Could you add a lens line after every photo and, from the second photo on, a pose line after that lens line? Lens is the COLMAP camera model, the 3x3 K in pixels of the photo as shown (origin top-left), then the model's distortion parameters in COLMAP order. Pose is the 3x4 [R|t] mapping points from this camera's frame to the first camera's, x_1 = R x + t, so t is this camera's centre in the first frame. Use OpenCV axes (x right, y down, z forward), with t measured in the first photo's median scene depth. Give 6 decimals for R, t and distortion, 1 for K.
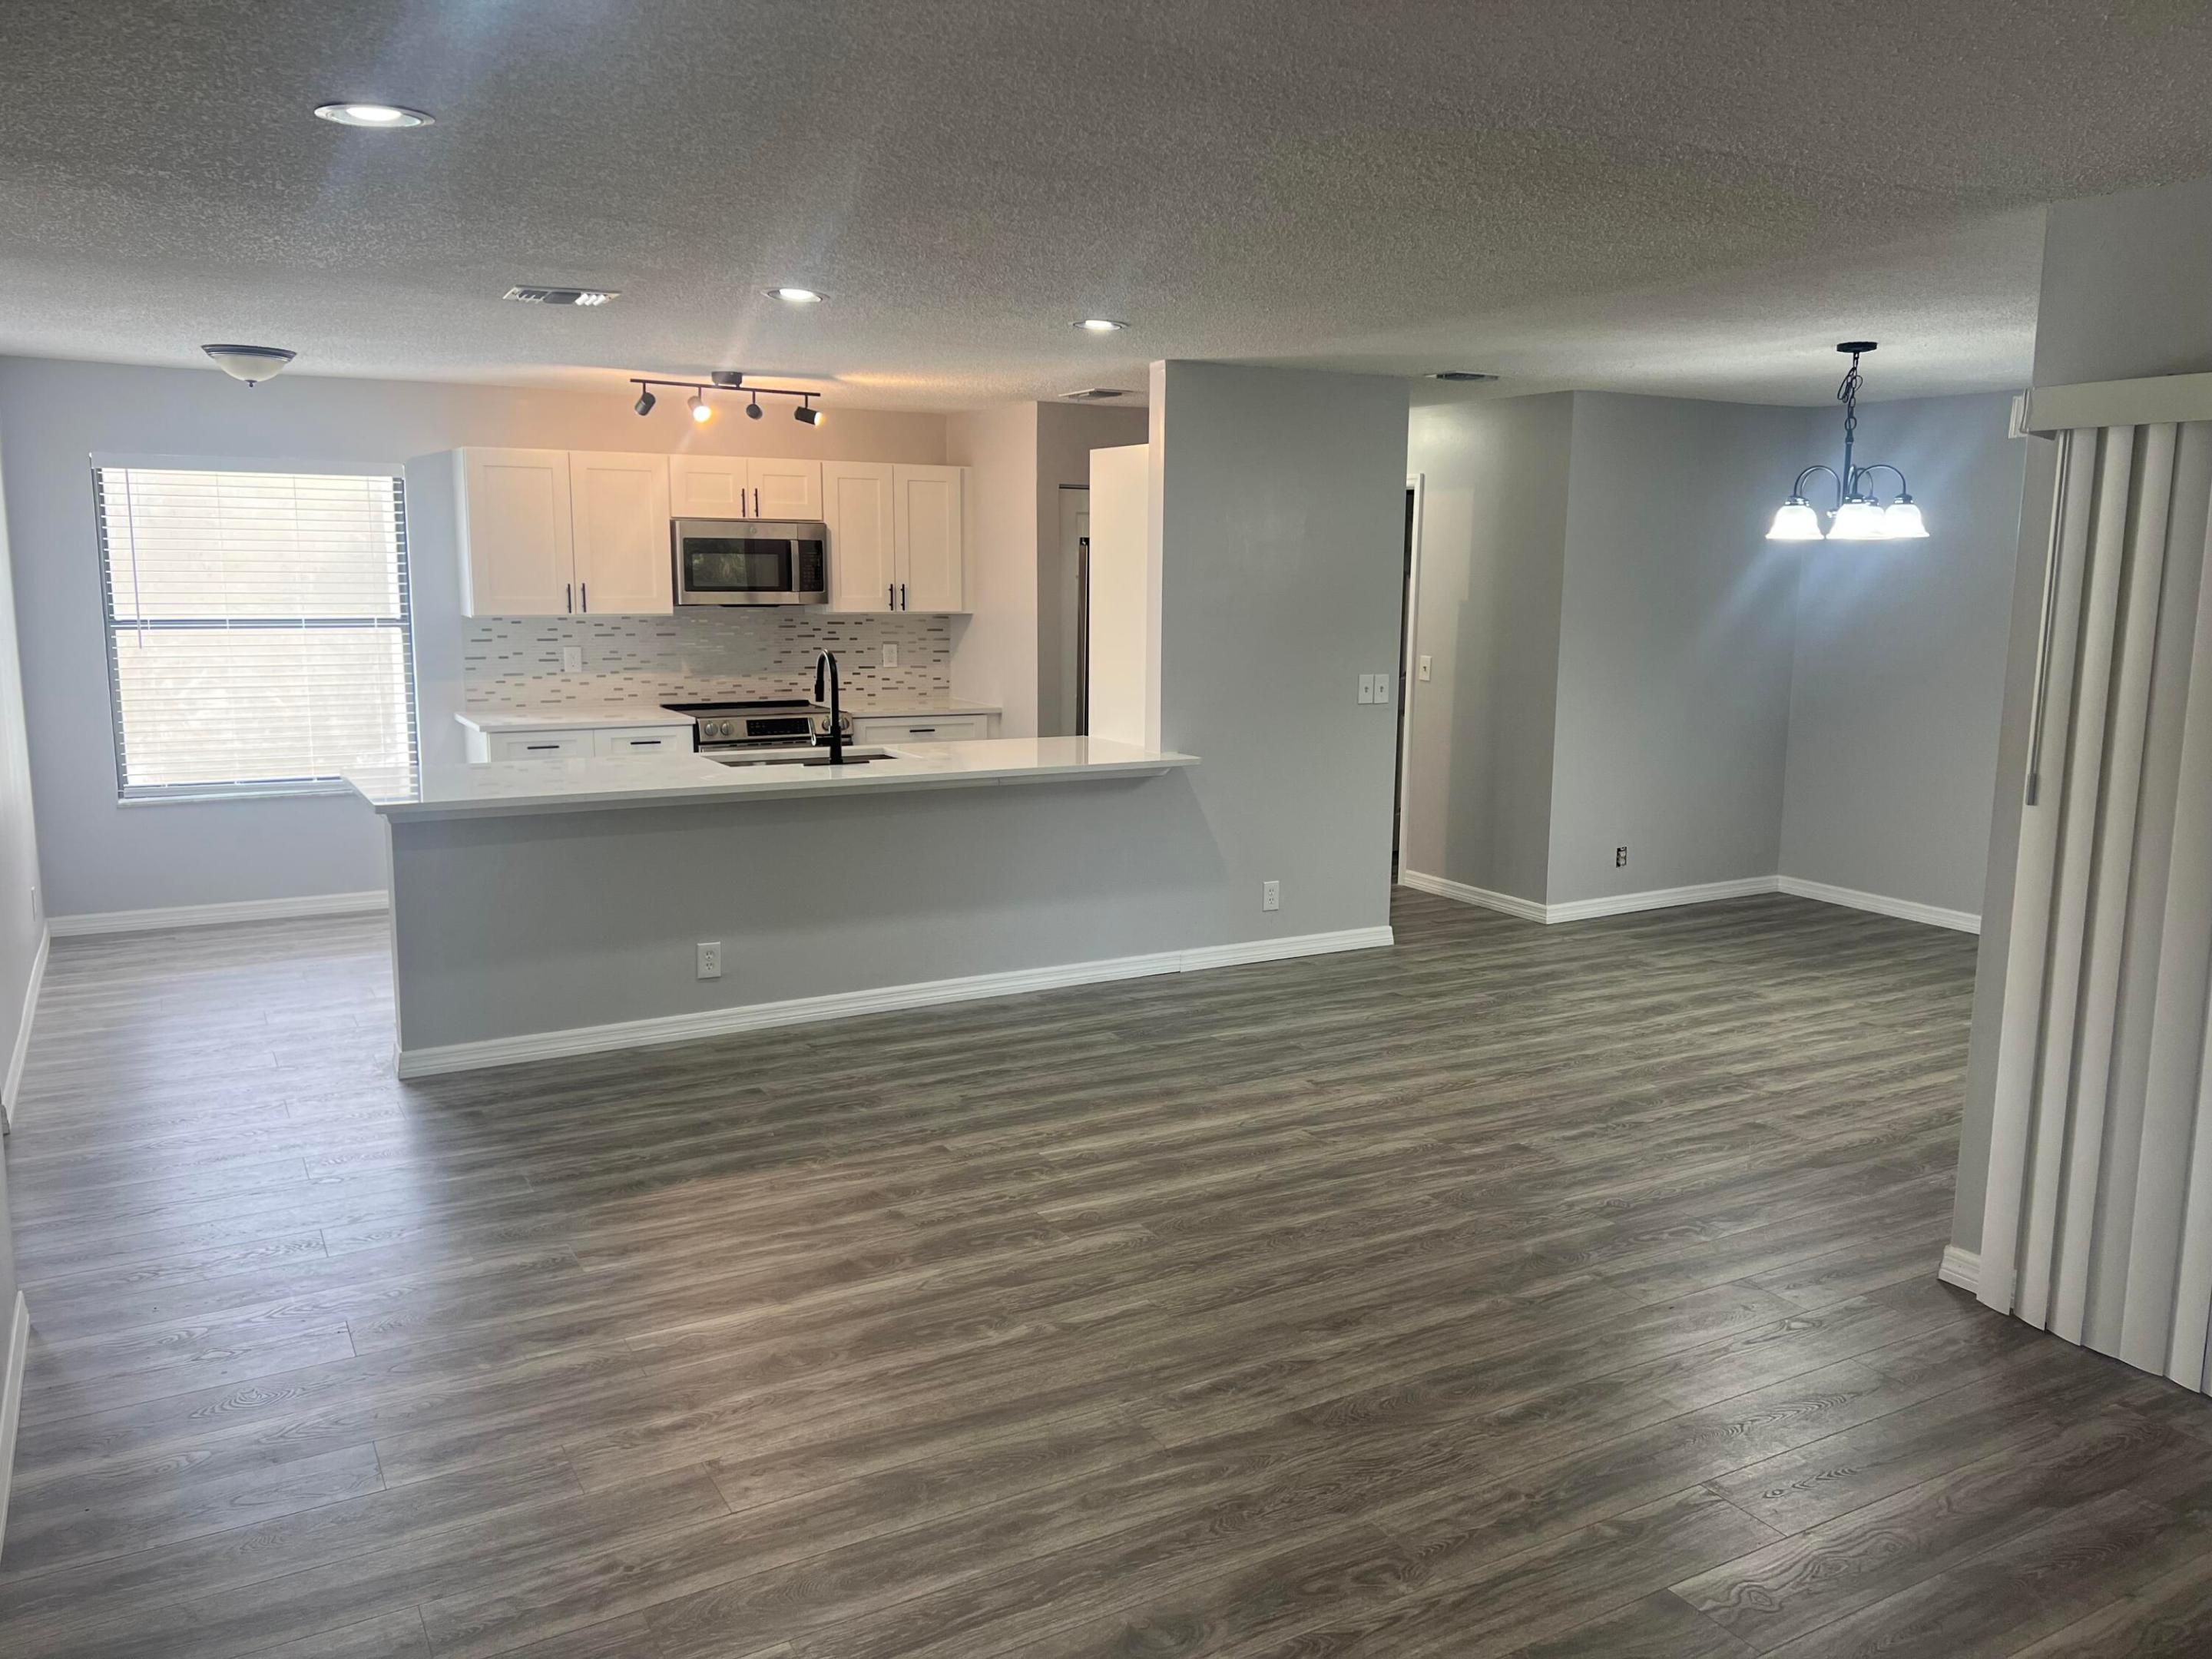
lens RADIAL K [[1661.6, 0, 1119.4], [0, 1661.6, 818.0], [0, 0, 1]] dist [0.055356, -0.060633]
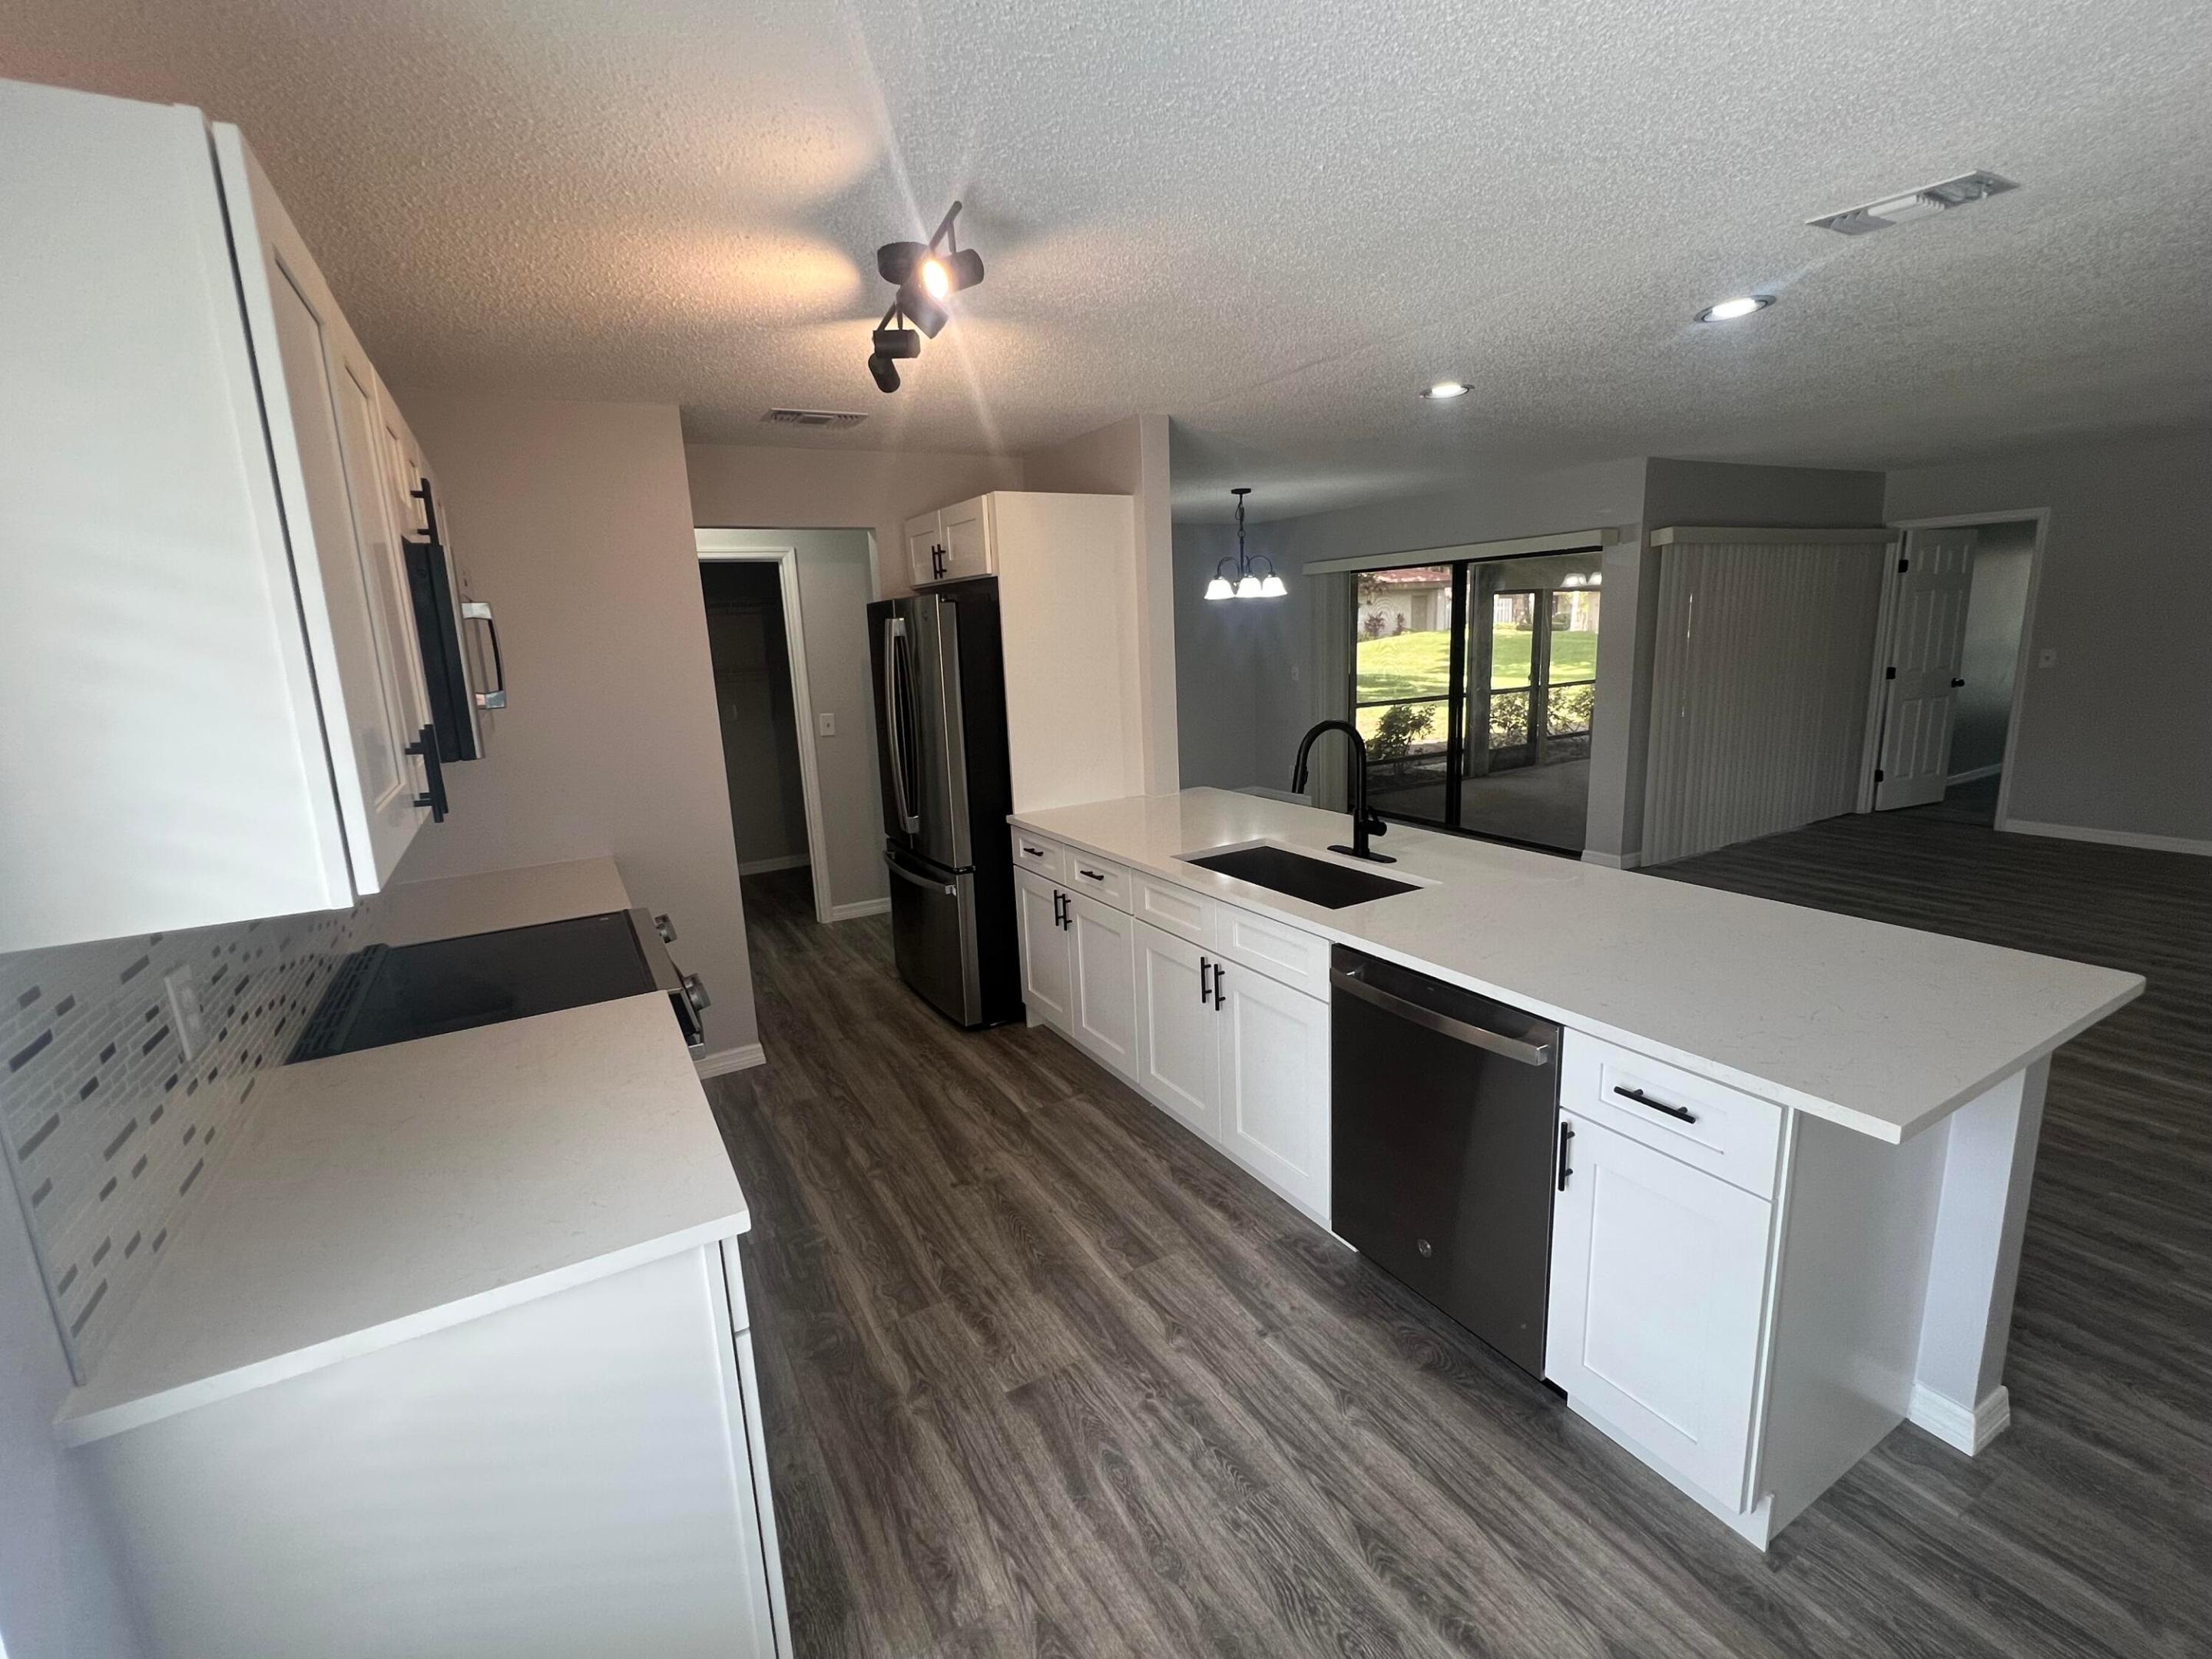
lens RADIAL K [[978.3, 0, 1099.9], [0, 978.3, 822.9], [0, 0, 1]] dist [-0.004062, 0.000312]
pose [[0.010542, -0.209809, 0.977686, -0.680388], [0.196277, 0.959154, 0.203715, -0.181938], [-0.980492, 0.189749, 0.051292, 1.169195]]
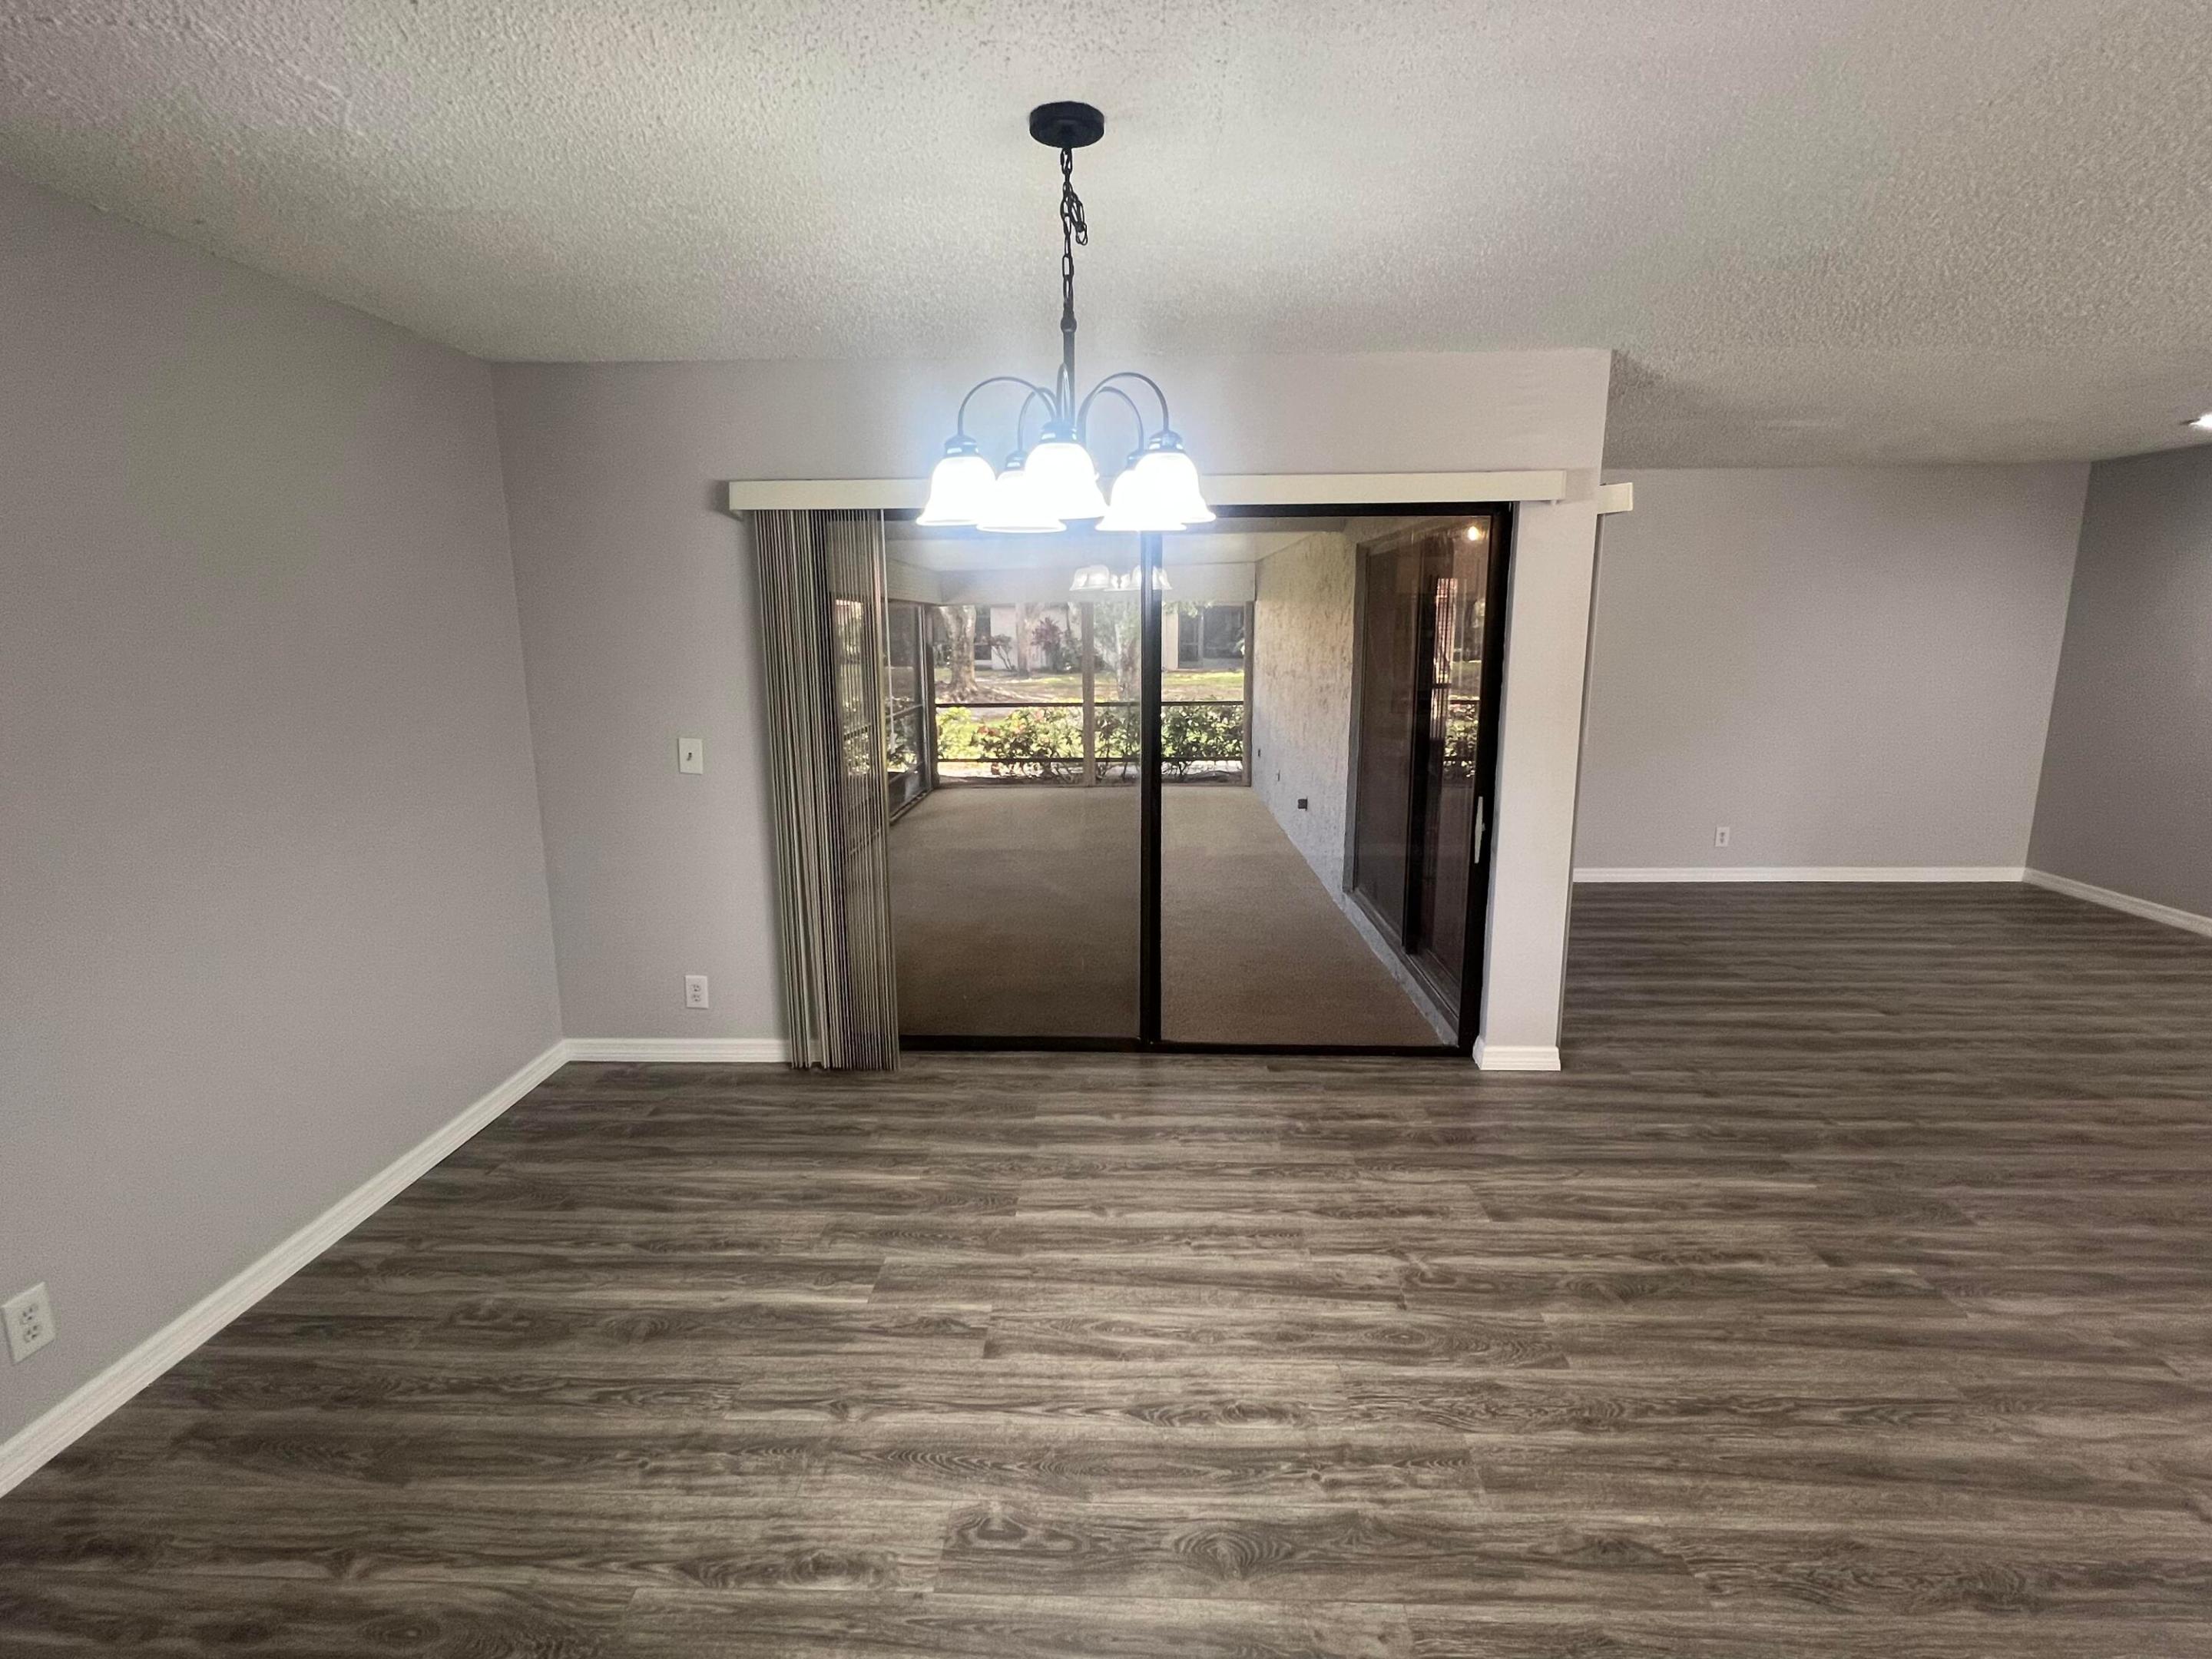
lens RADIAL K [[1054.9, 0, 1101.6], [0, 1054.9, 845.4], [0, 0, 1]] dist [-0.004427, 0.001981]
pose [[-0.848310, -0.115903, 0.516659, 0.253742], [0.078063, 0.937711, 0.338531, -0.185218], [-0.523714, 0.327511, -0.786422, 1.301962]]
